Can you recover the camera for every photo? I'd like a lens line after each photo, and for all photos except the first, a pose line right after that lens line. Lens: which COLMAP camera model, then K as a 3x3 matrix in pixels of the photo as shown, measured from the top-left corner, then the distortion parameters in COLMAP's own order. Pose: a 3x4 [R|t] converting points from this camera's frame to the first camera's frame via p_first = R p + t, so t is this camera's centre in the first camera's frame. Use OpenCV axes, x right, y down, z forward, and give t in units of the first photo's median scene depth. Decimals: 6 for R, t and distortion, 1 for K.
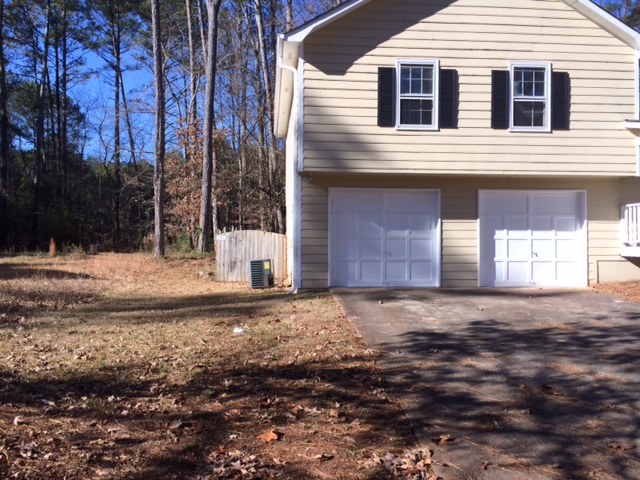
lens RADIAL K [[526.5, 0, 317.5], [0, 526.5, 239.8], [0, 0, 1]] dist [0.018852, -0.026796]
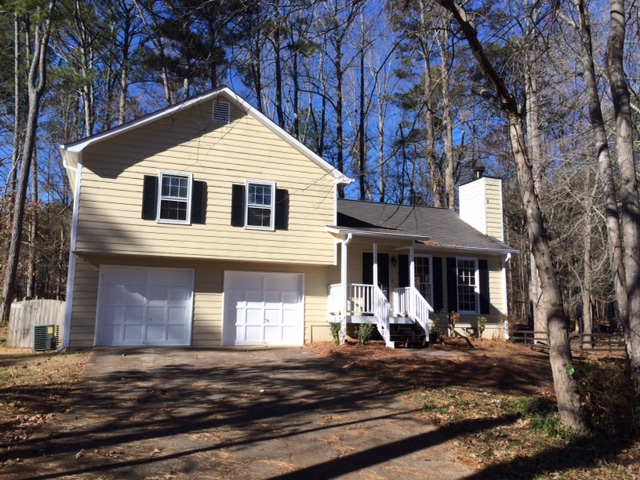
lens RADIAL K [[526.5, 0, 322.9], [0, 526.5, 241.6], [0, 0, 1]] dist [0.018852, -0.026796]
pose [[0.958657, 0.050411, 0.280064, 0.177752], [-0.011412, 0.990202, -0.139173, 0.014472], [-0.284336, 0.130223, 0.949840, -0.345951]]
